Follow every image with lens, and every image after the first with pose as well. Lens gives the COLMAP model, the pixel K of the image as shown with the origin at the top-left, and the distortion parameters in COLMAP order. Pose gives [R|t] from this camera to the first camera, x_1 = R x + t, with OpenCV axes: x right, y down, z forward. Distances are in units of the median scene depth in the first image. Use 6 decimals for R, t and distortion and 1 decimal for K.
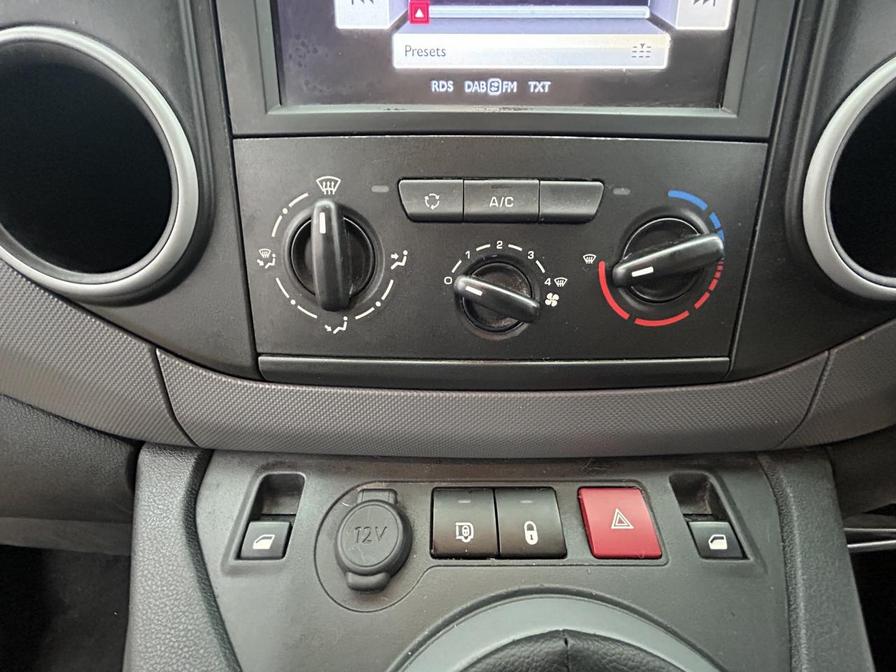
lens RADIAL K [[362.0, 0, 449.8], [0, 362.0, 337.2], [0, 0, 1]] dist [-0.000666, 0.000086]
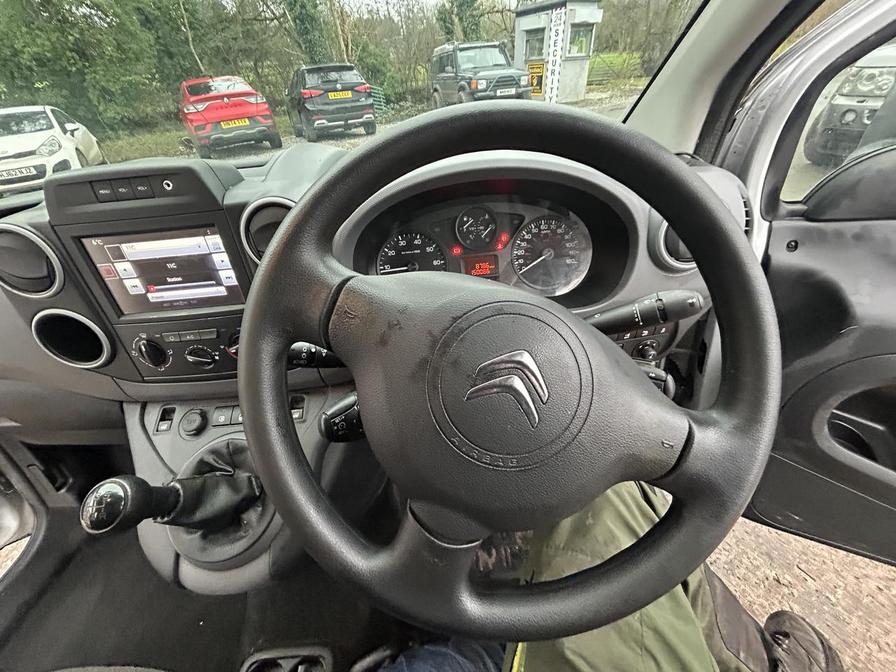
lens RADIAL K [[362.0, 0, 447.4], [0, 362.0, 336.7], [0, 0, 1]] dist [-0.000666, 0.000086]
pose [[0.995504, -0.092089, -0.022147, 2.557142], [0.094681, 0.961393, 0.258376, -0.975461], [-0.002502, -0.259312, 0.965790, -2.313074]]
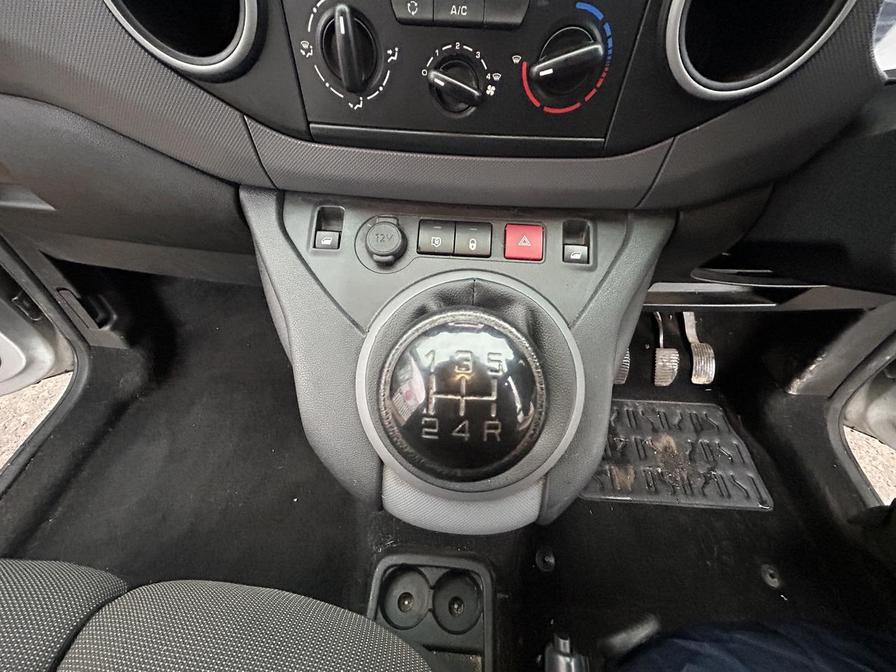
lens RADIAL K [[362.0, 0, 449.3], [0, 362.0, 336.7], [0, 0, 1]] dist [-0.000666, 0.000086]
pose [[0.997662, 0.062787, -0.026996, 0.206578], [-0.039938, 0.856121, 0.515230, 0.009657], [0.055462, -0.512947, 0.856627, -0.878401]]
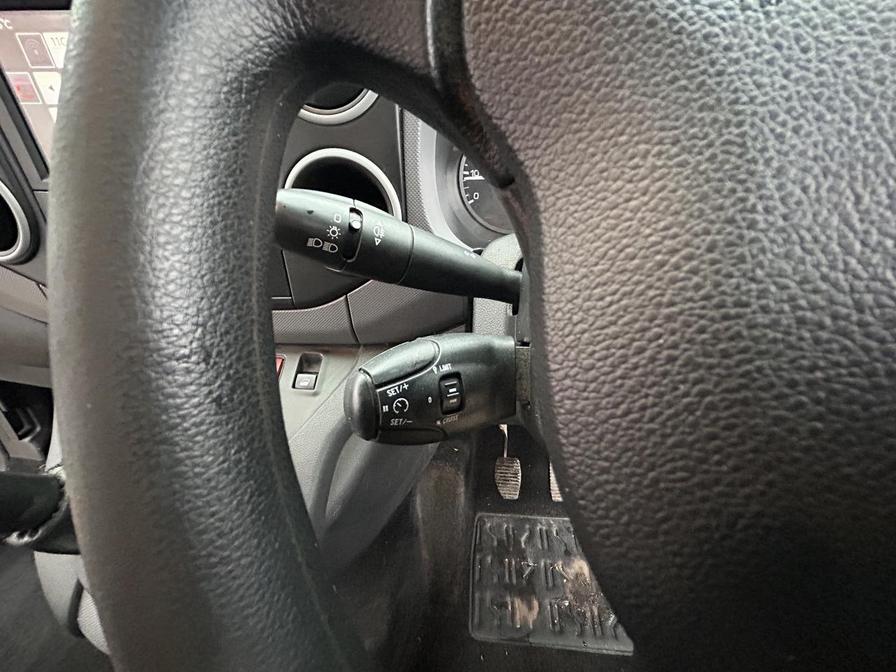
lens RADIAL K [[362.0, 0, 447.5], [0, 362.0, 334.8], [0, 0, 1]] dist [-0.000666, 0.000086]
pose [[0.996056, 0.040795, -0.078789, 1.944347], [-0.019974, 0.968330, 0.248873, -0.286855], [0.086447, -0.246317, 0.965326, -1.032338]]
